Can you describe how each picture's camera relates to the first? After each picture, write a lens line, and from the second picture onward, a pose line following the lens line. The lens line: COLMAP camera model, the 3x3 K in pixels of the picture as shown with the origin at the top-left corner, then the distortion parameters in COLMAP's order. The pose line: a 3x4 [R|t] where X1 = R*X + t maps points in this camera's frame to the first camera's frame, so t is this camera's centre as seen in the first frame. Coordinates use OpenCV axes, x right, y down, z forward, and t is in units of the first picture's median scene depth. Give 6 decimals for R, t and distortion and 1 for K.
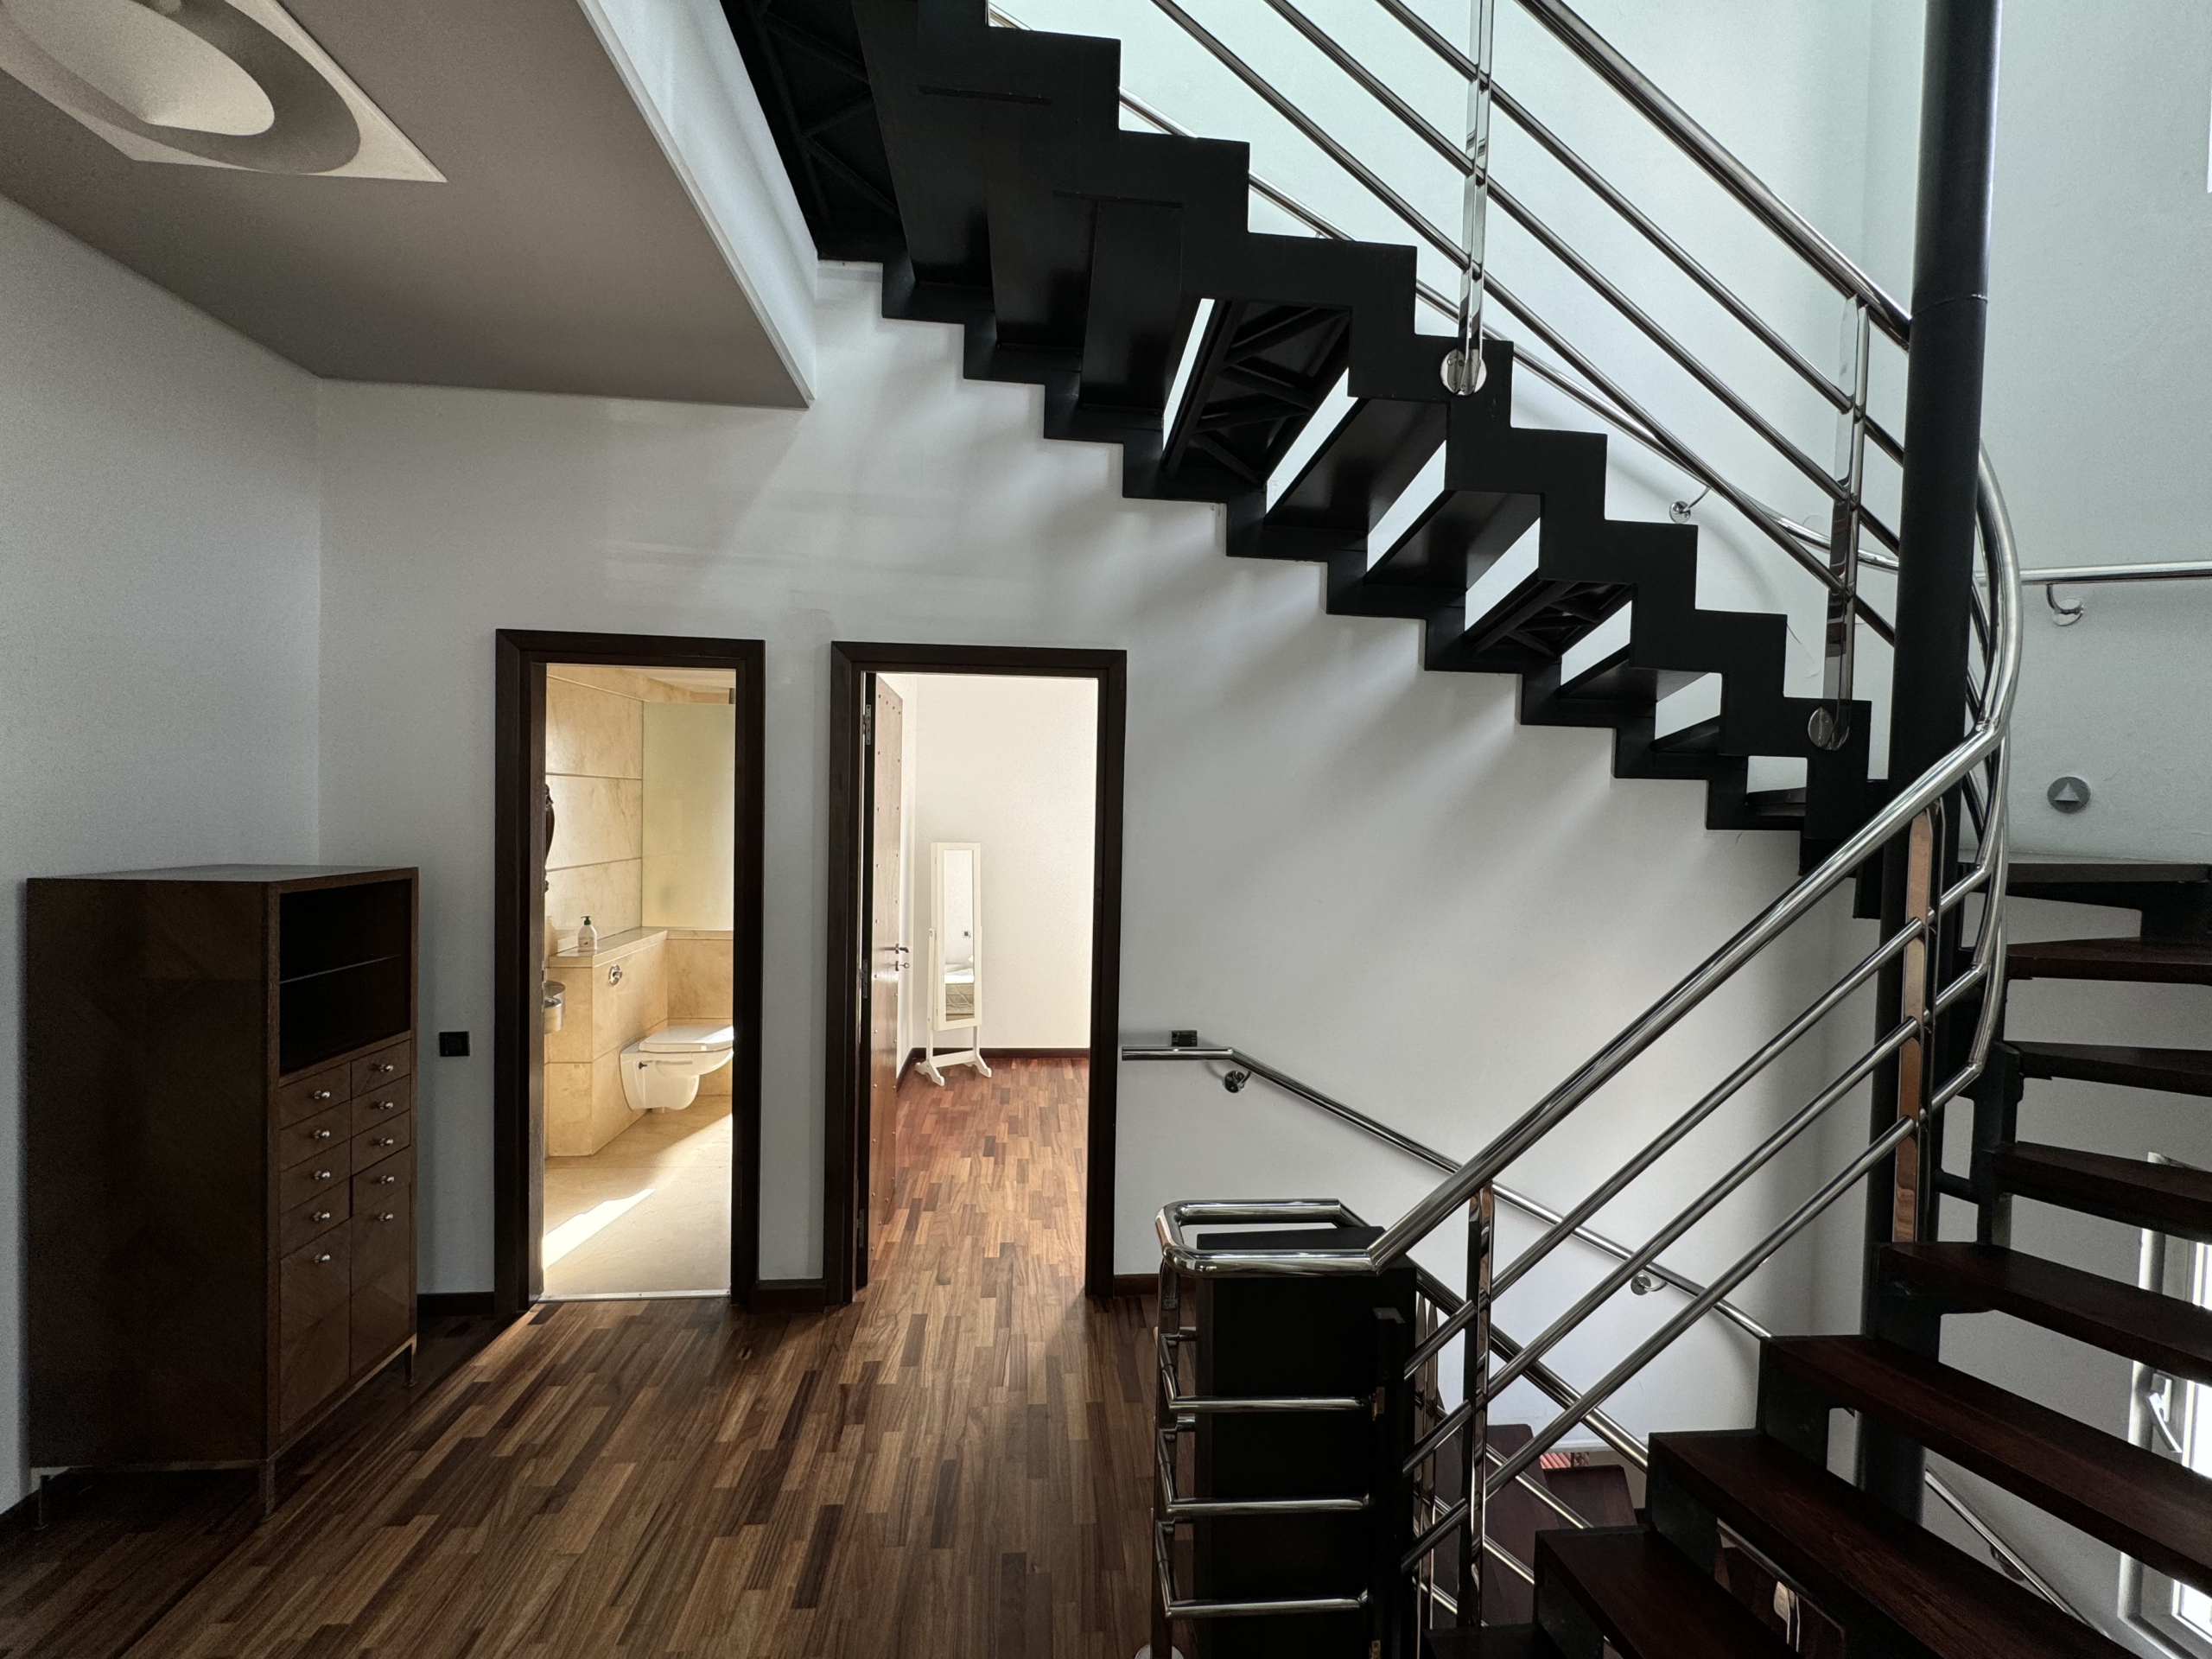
lens RADIAL K [[877.5, 0, 1106.0], [0, 877.5, 829.5], [0, 0, 1]] dist [-0.000321, -0.003241]
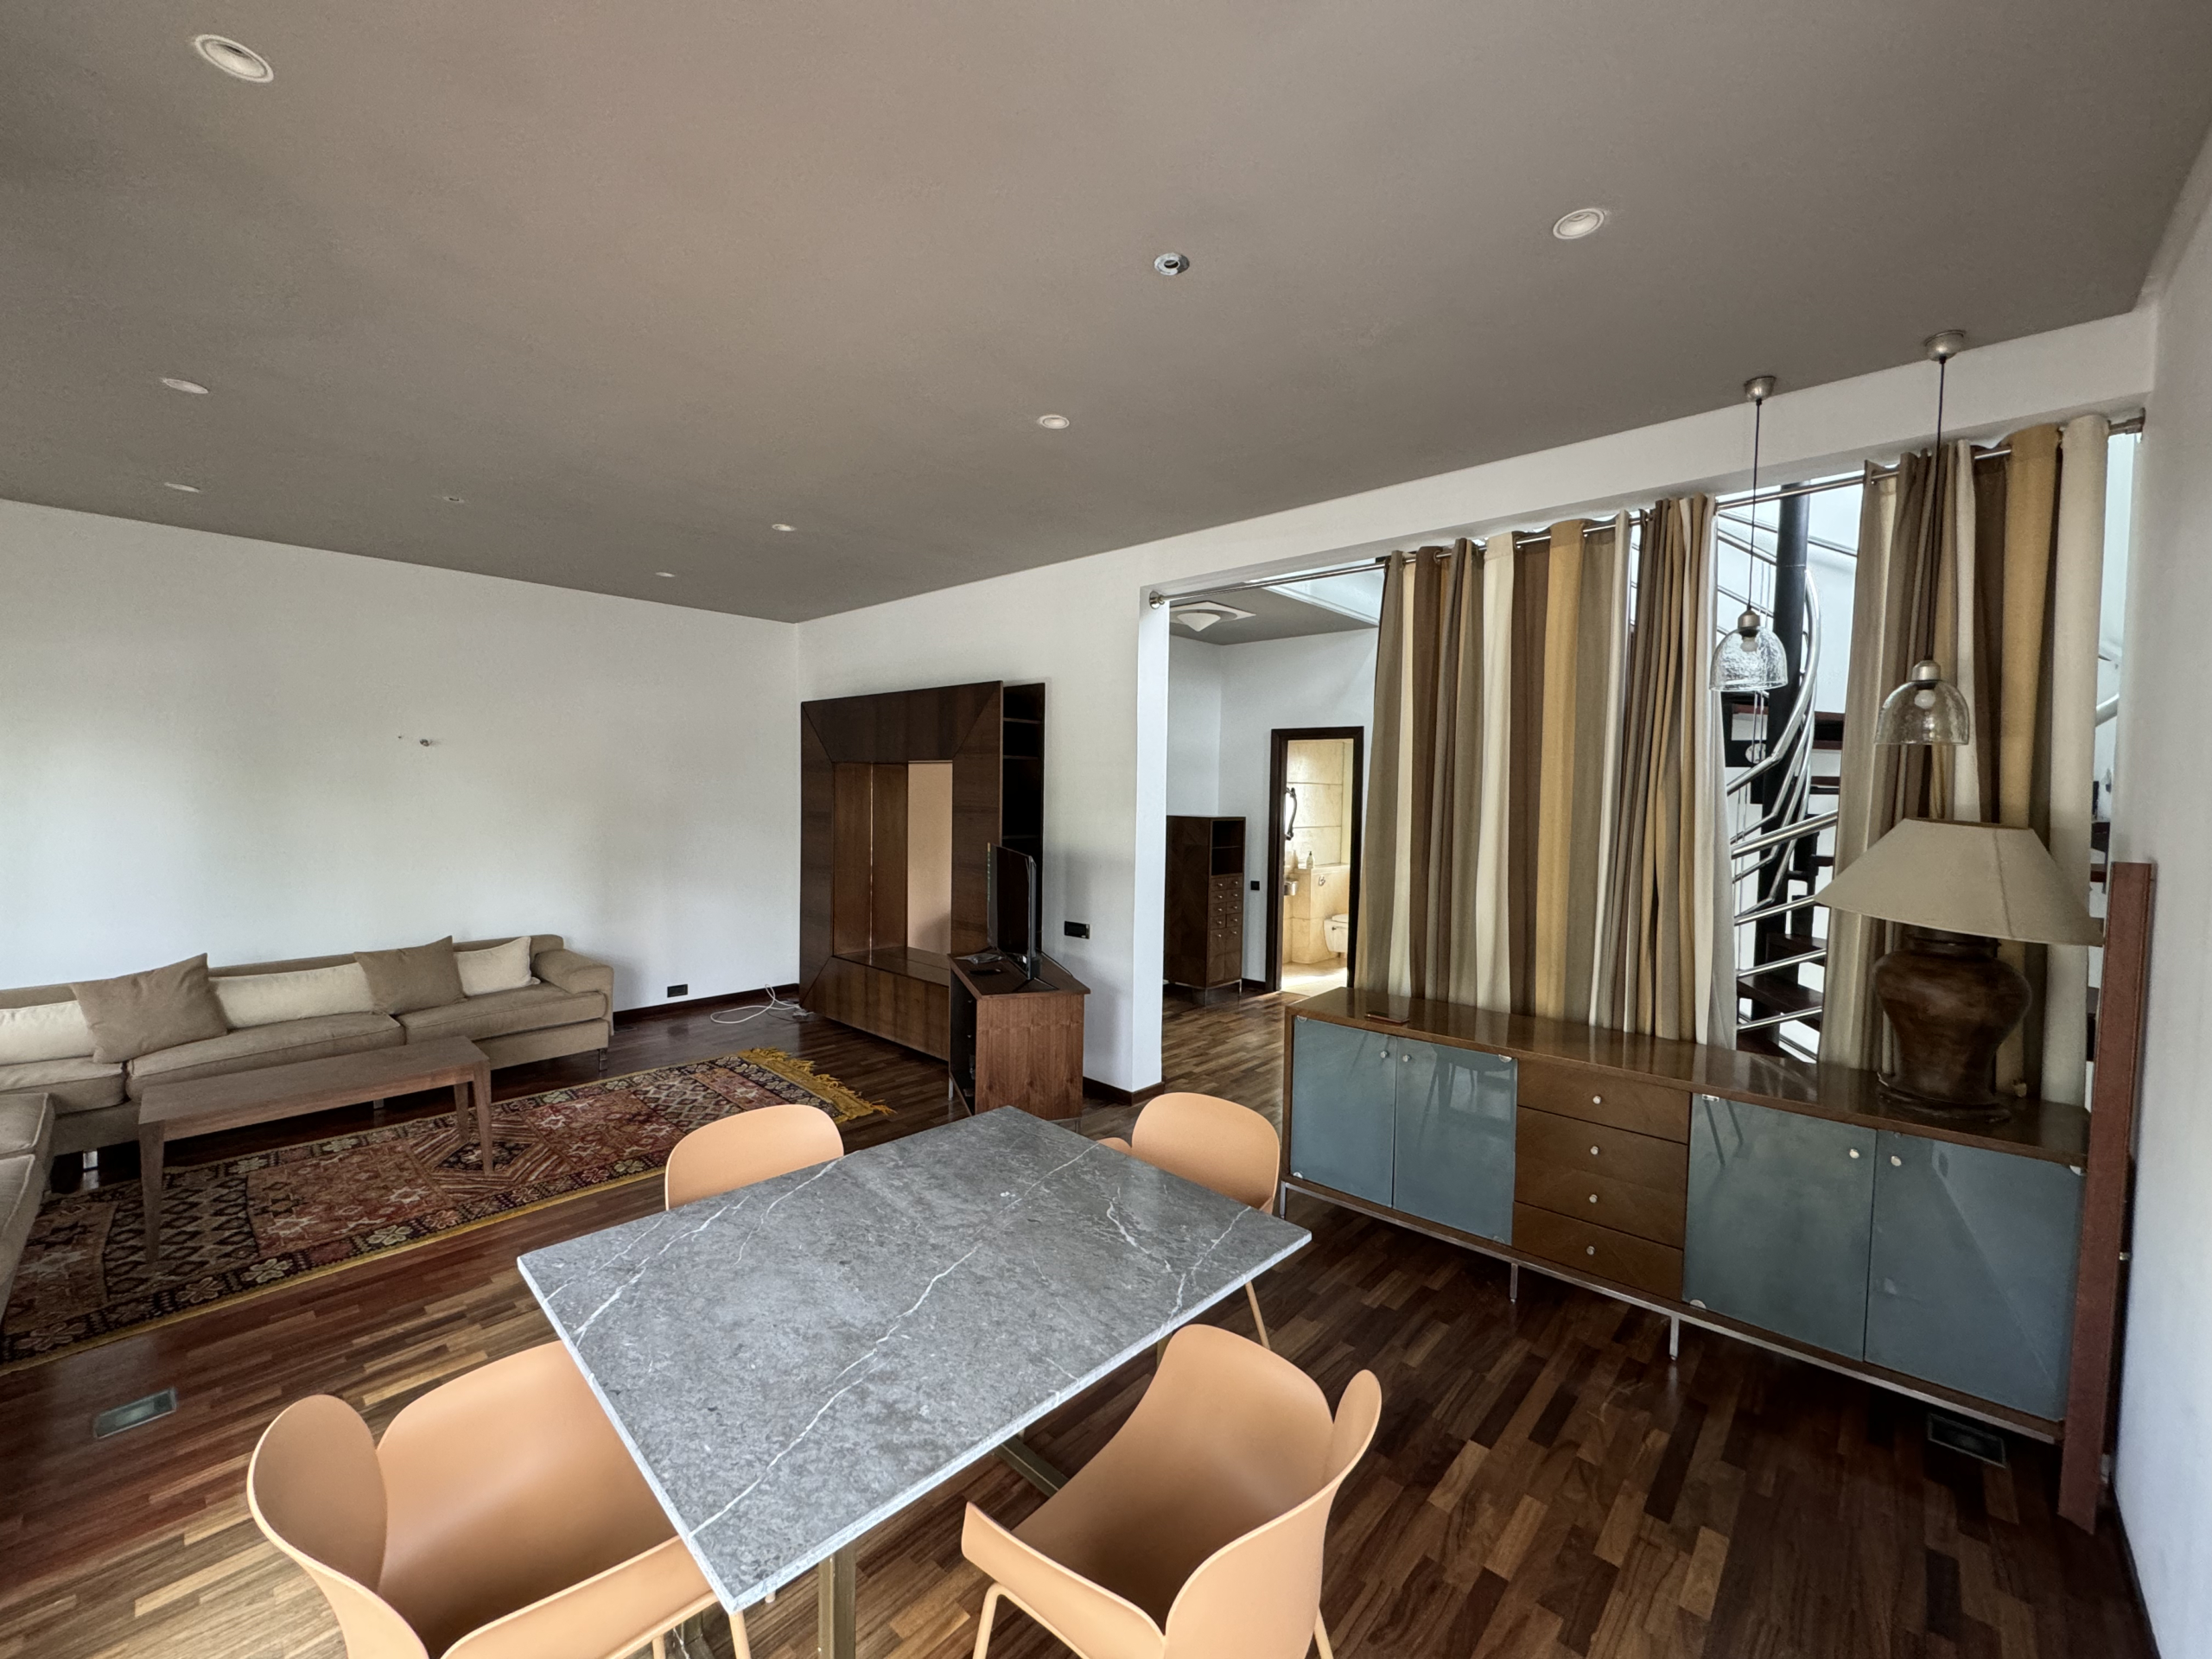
lens RADIAL K [[877.5, 0, 1106.0], [0, 877.5, 829.5], [0, 0, 1]] dist [-0.000321, -0.003241]
pose [[0.678208, 0.023629, -0.734490, 0.900585], [-0.022156, 0.999686, 0.011702, 0.052249], [0.734536, 0.008337, 0.678518, -1.140129]]
